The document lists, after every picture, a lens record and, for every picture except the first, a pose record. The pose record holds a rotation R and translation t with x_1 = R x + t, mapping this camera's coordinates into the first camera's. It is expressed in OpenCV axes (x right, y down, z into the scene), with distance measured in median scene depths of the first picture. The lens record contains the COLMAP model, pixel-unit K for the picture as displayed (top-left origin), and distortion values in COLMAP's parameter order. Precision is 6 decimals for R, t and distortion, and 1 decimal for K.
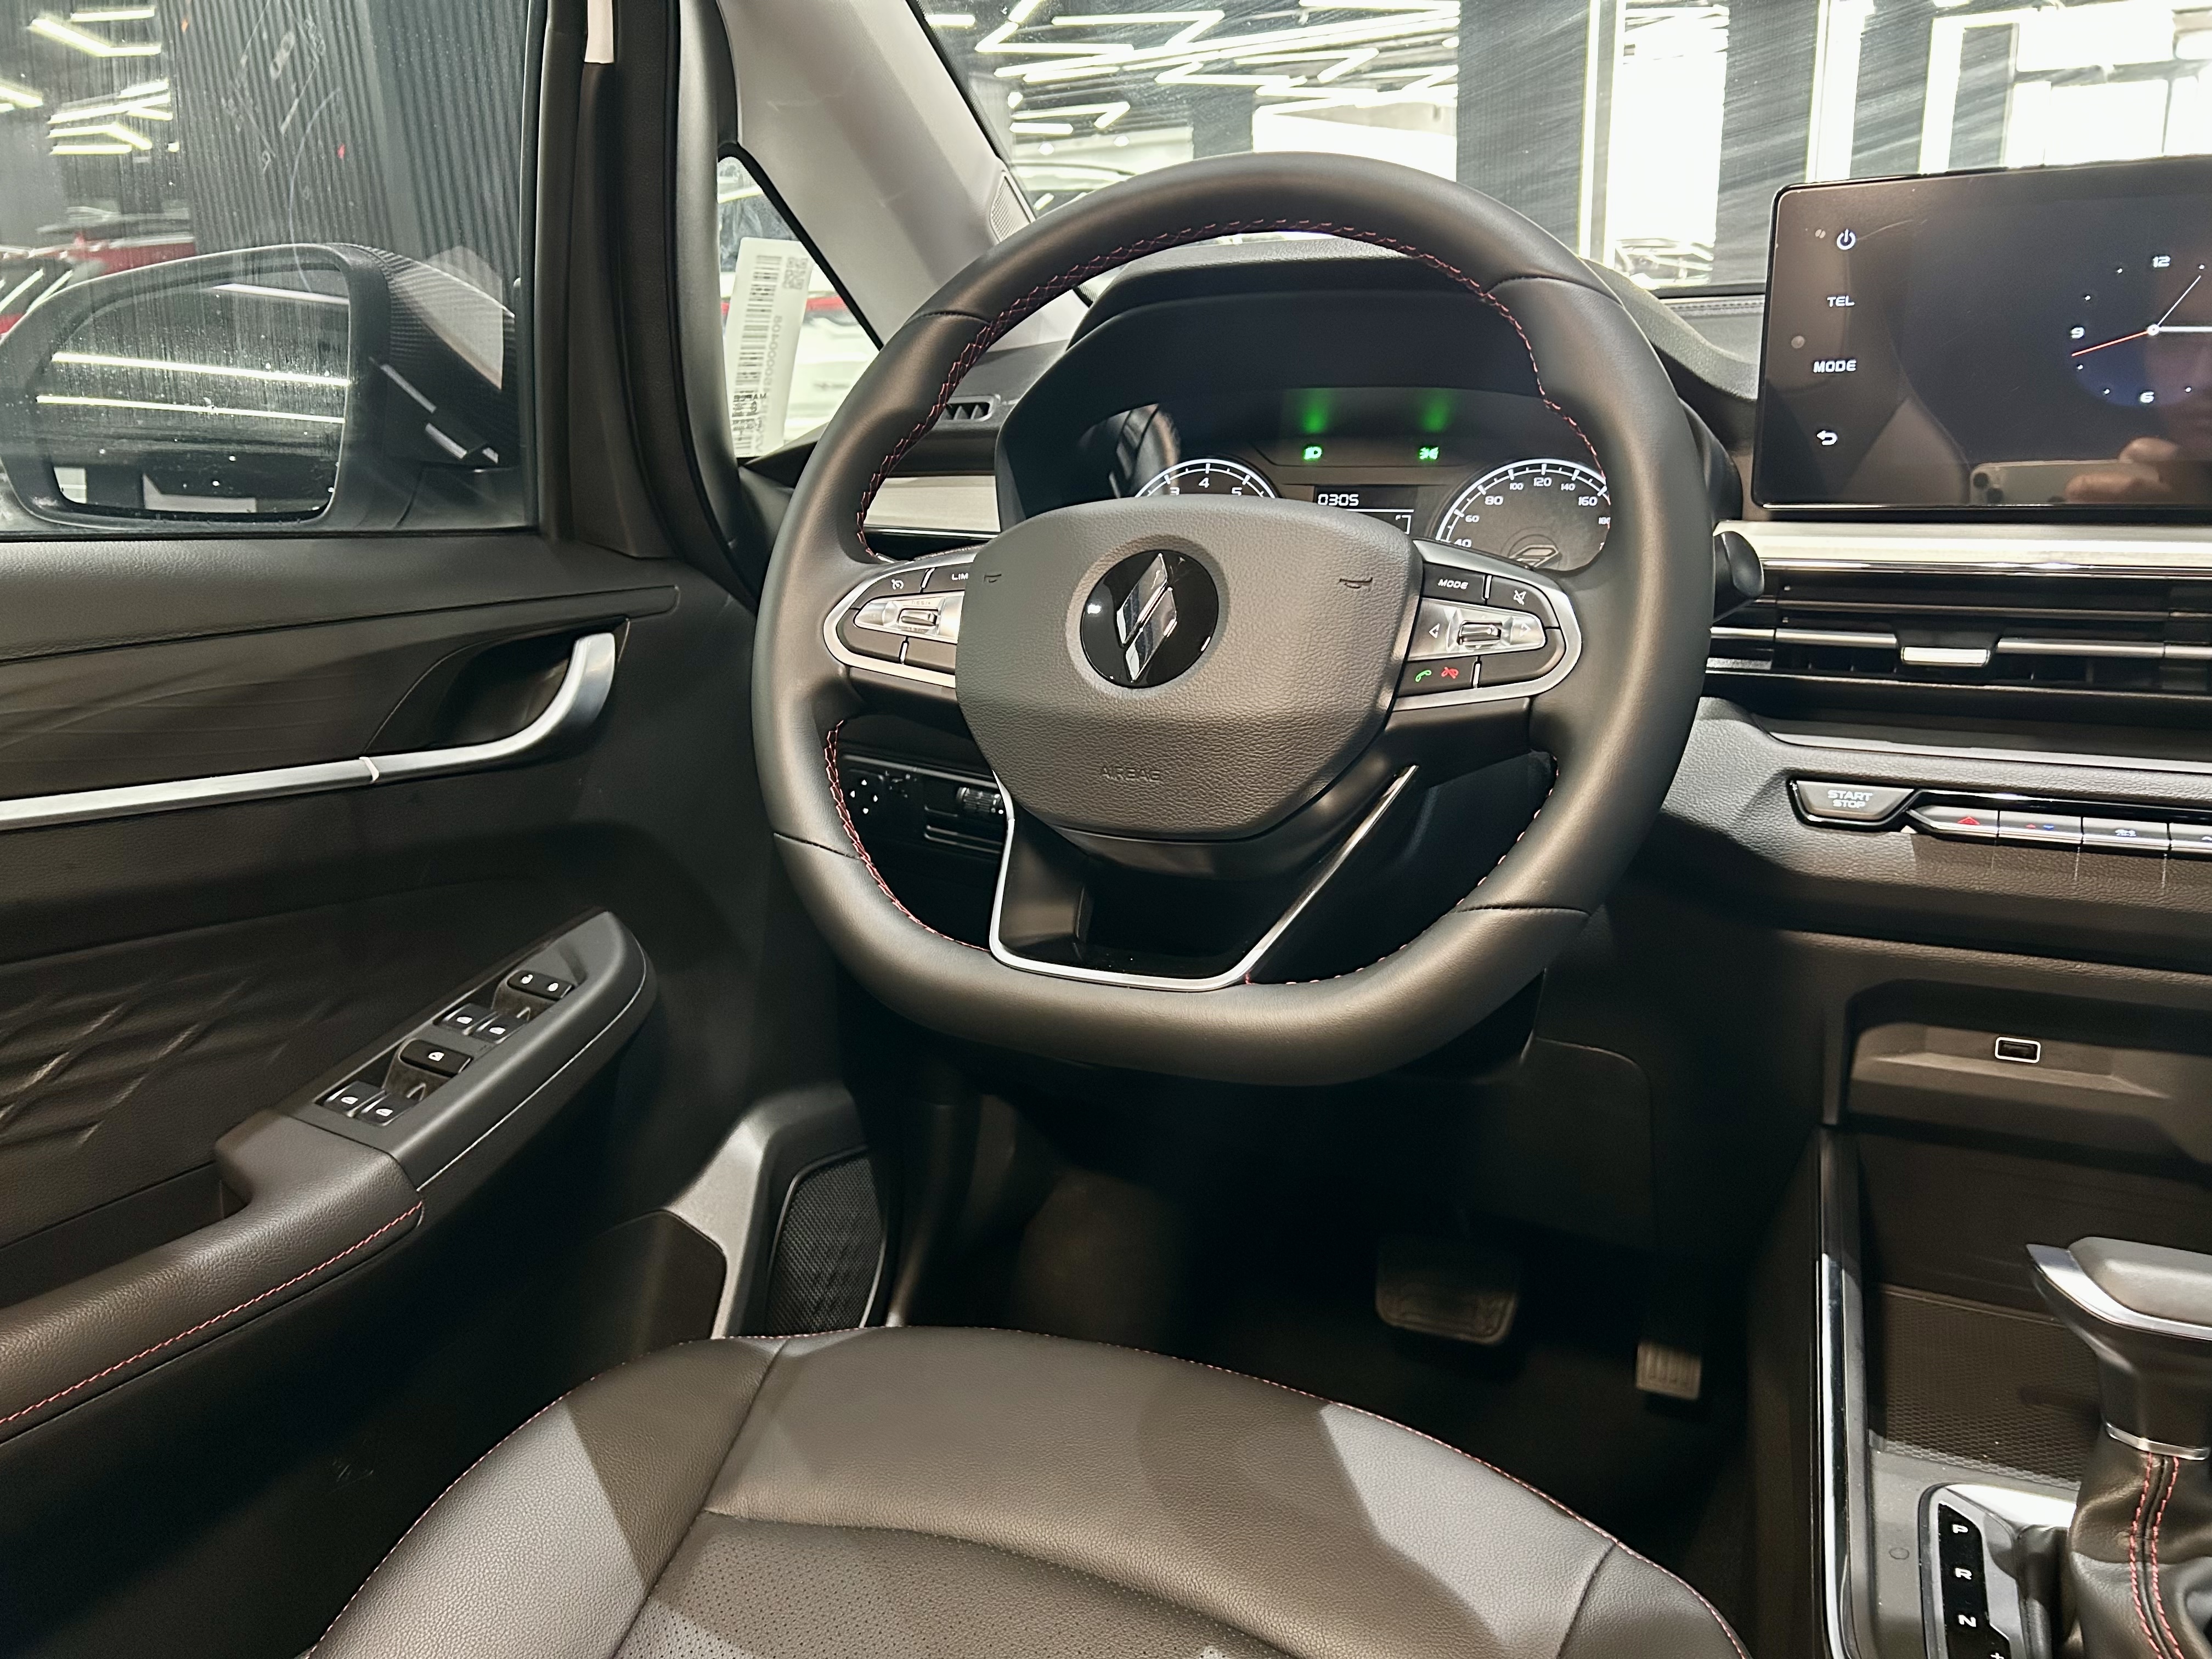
lens RADIAL K [[1661.8, 0, 1100.8], [0, 1661.8, 824.9], [0, 0, 1]] dist [0.058364, -0.065013]
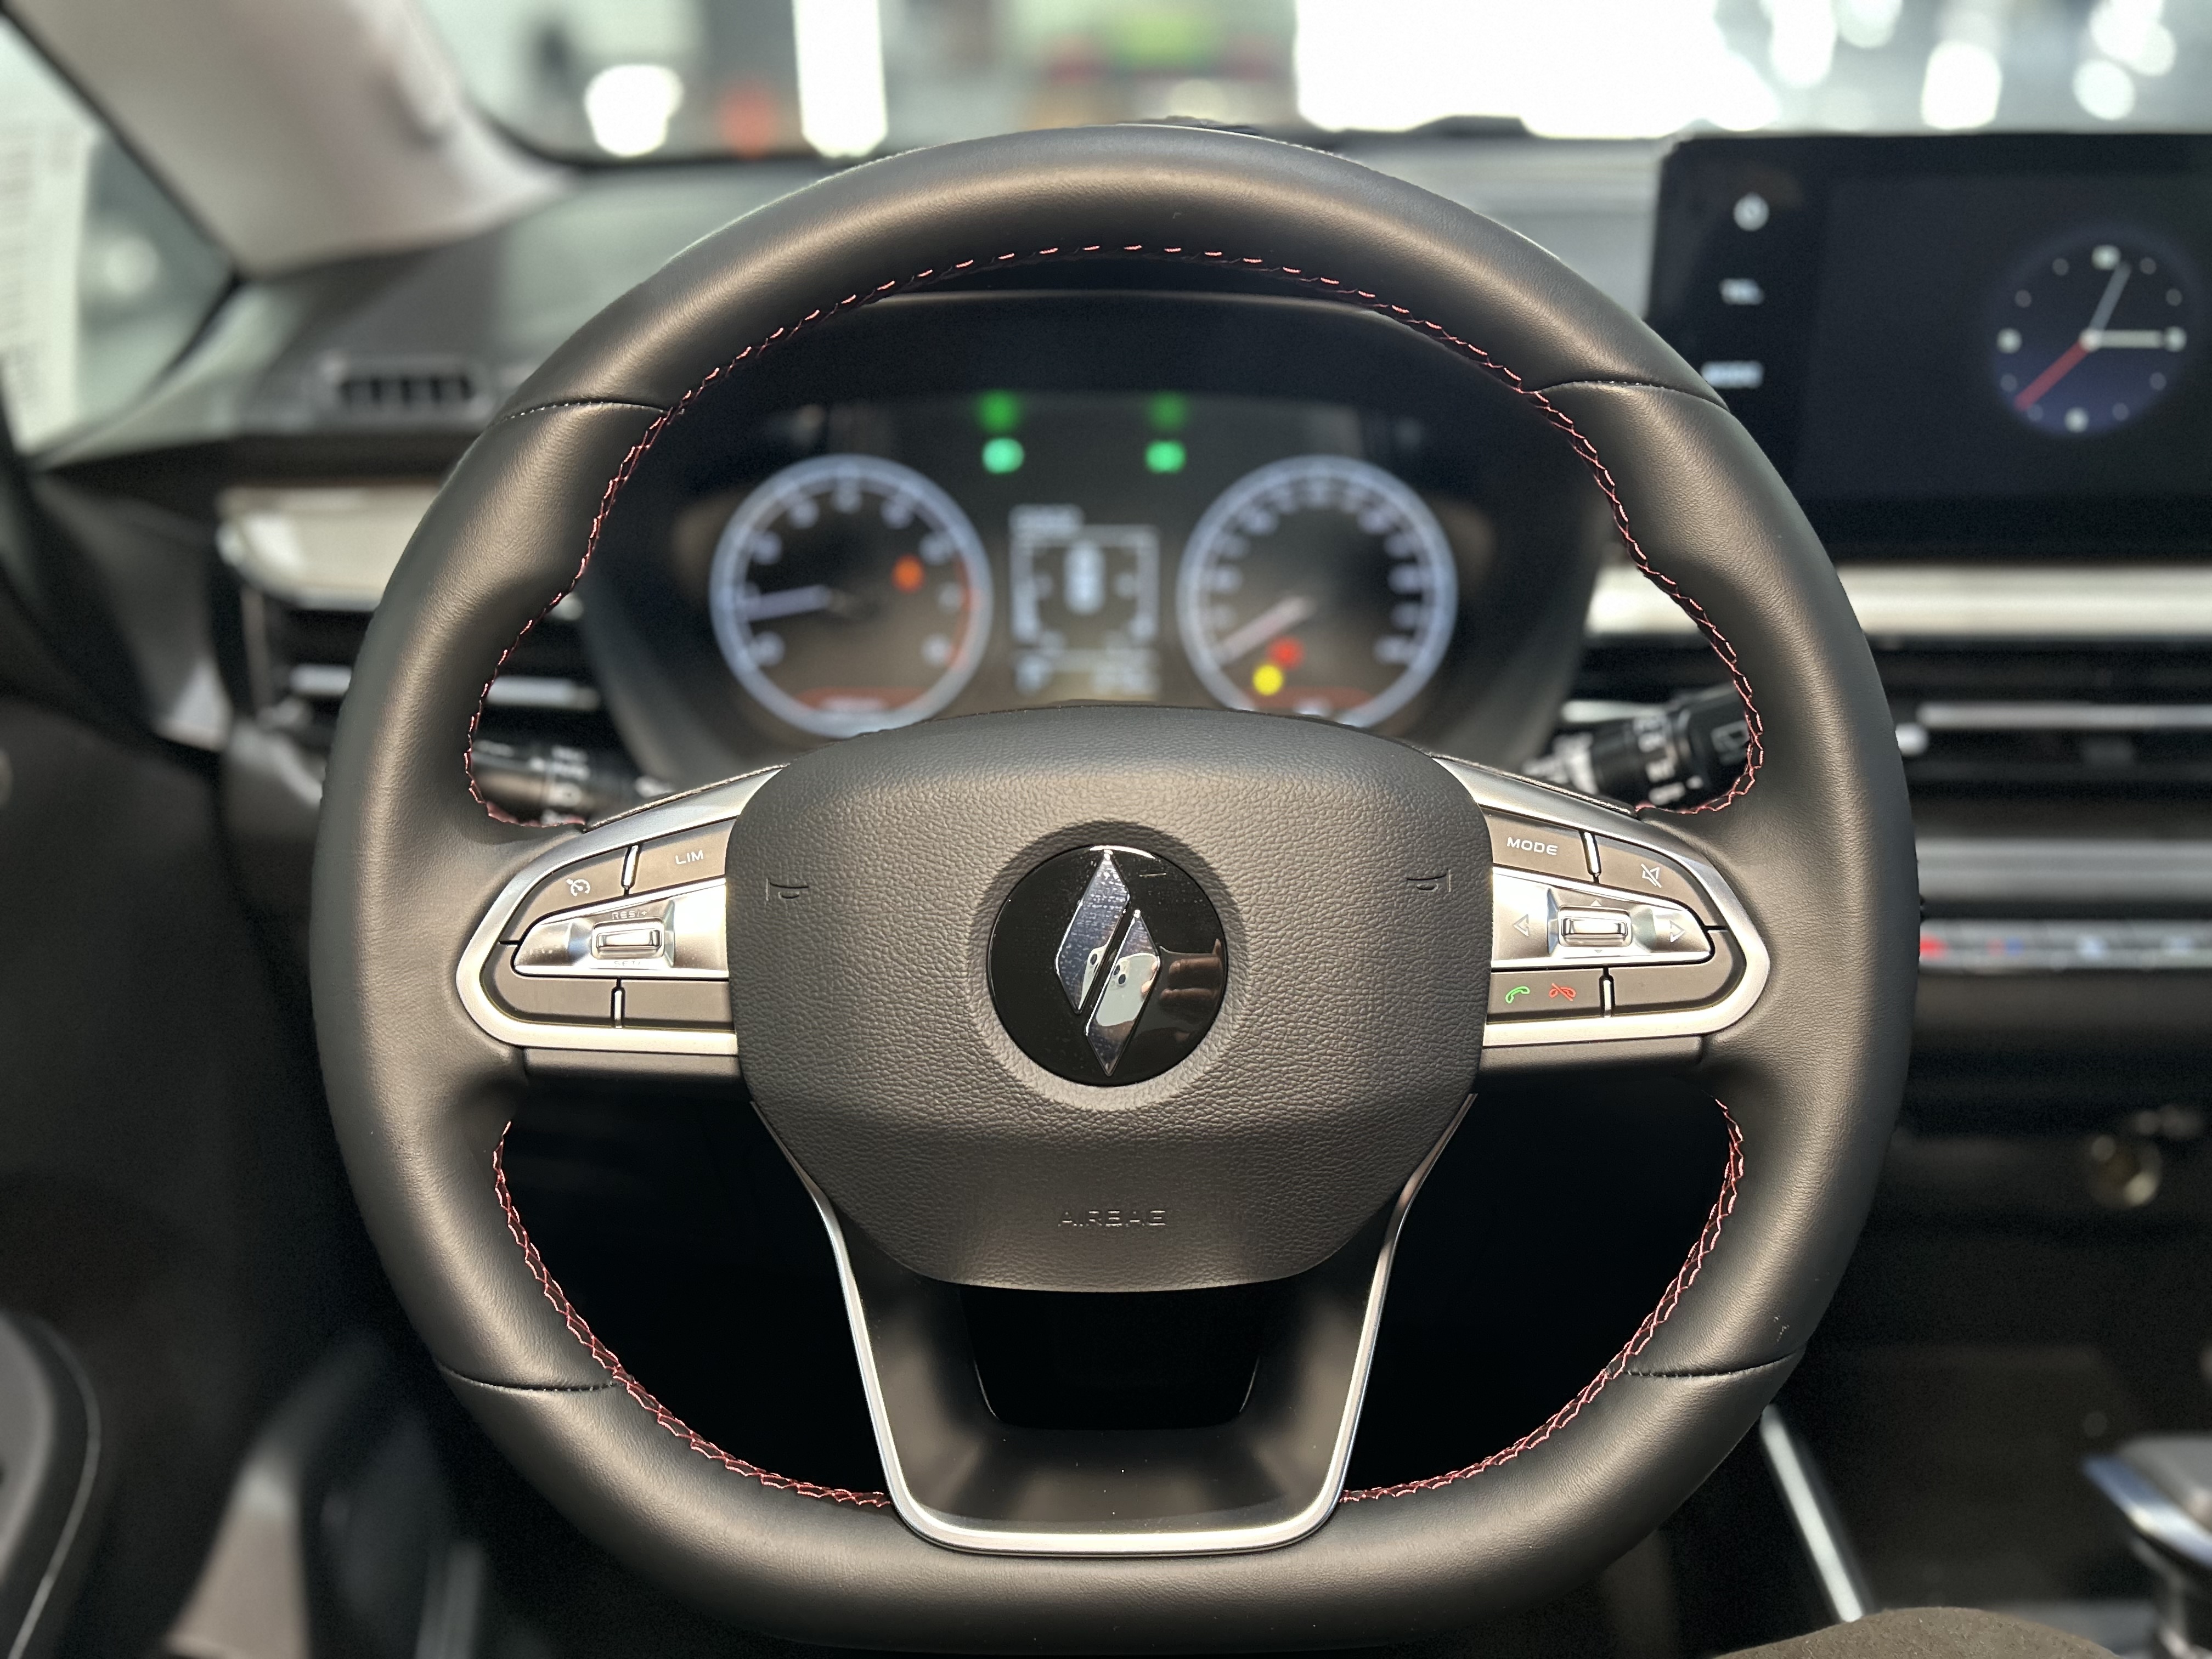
lens RADIAL K [[1666.7, 0, 1112.3], [0, 1666.7, 842.4], [0, 0, 1]] dist [0.057185, -0.070840]
pose [[0.908222, -0.164239, 0.384914, -0.177818], [0.095681, 0.976902, 0.191072, -0.256220], [-0.407405, -0.136707, 0.902958, 0.405131]]
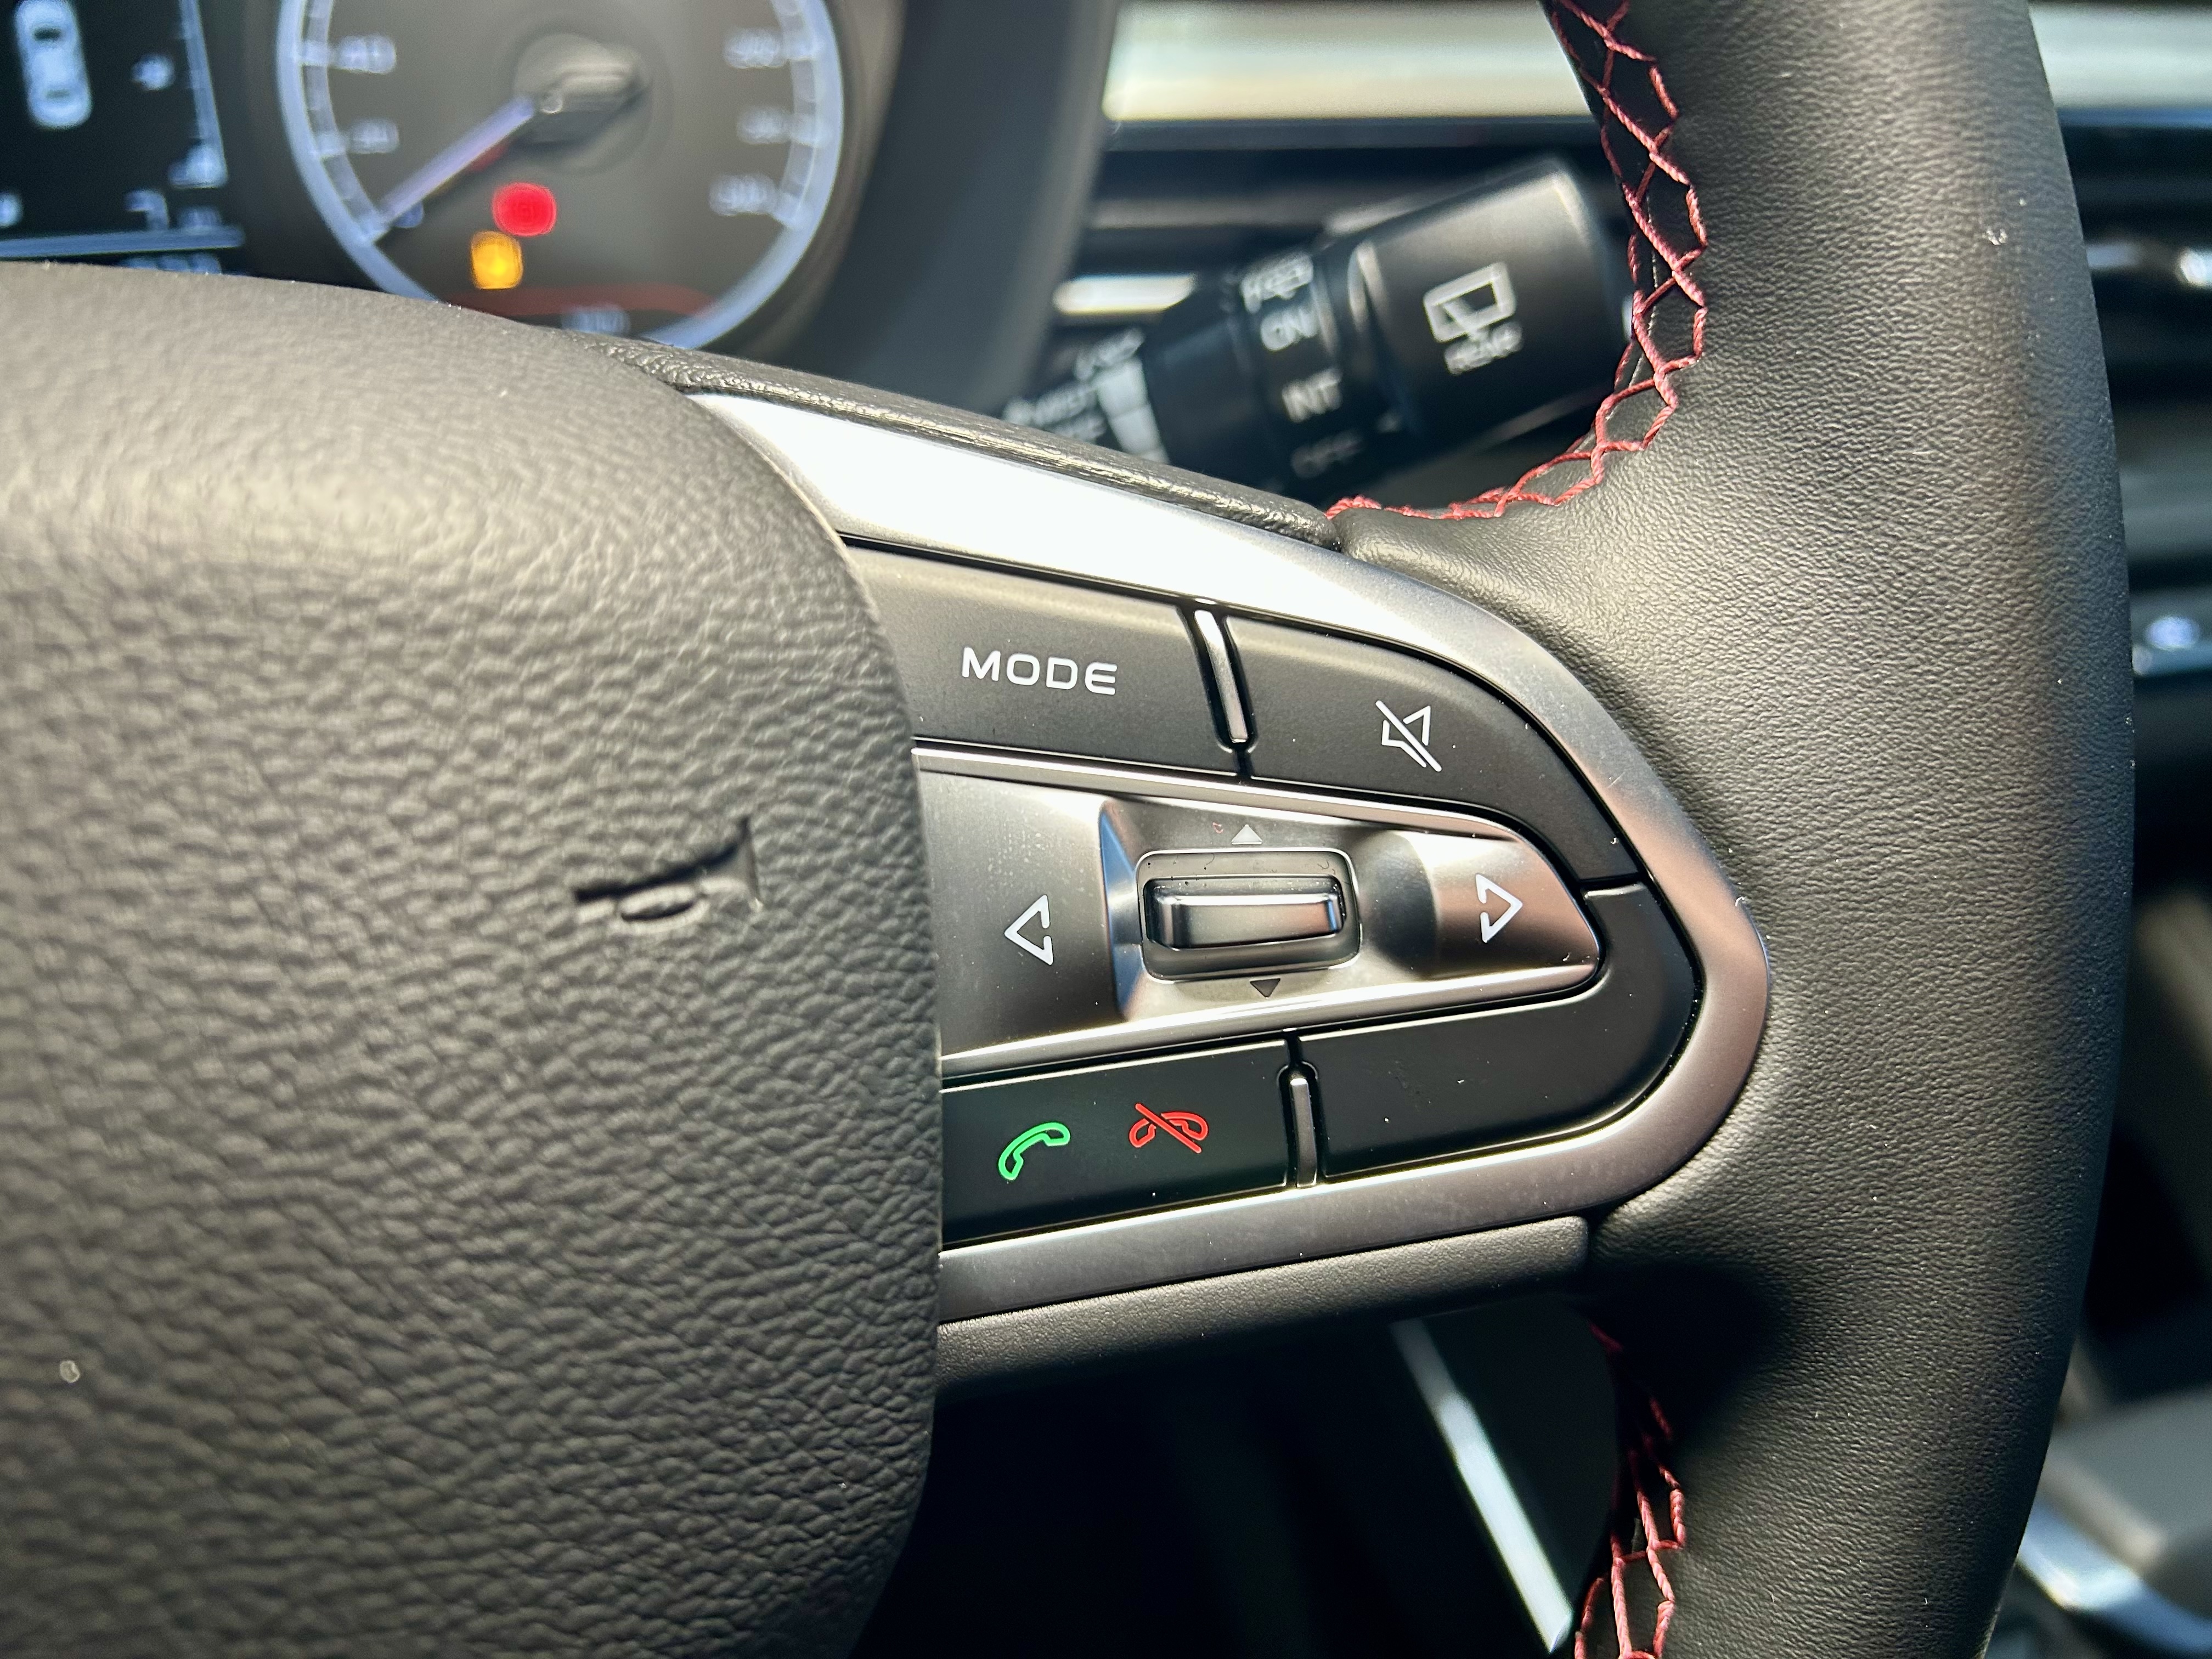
lens RADIAL K [[1666.7, 0, 1112.3], [0, 1666.7, 842.4], [0, 0, 1]] dist [0.057185, -0.070840]
pose [[0.743943, -0.350520, 0.568933, 0.085749], [0.116628, 0.906425, 0.405944, -0.182161], [-0.657987, -0.235646, 0.715209, 0.745591]]
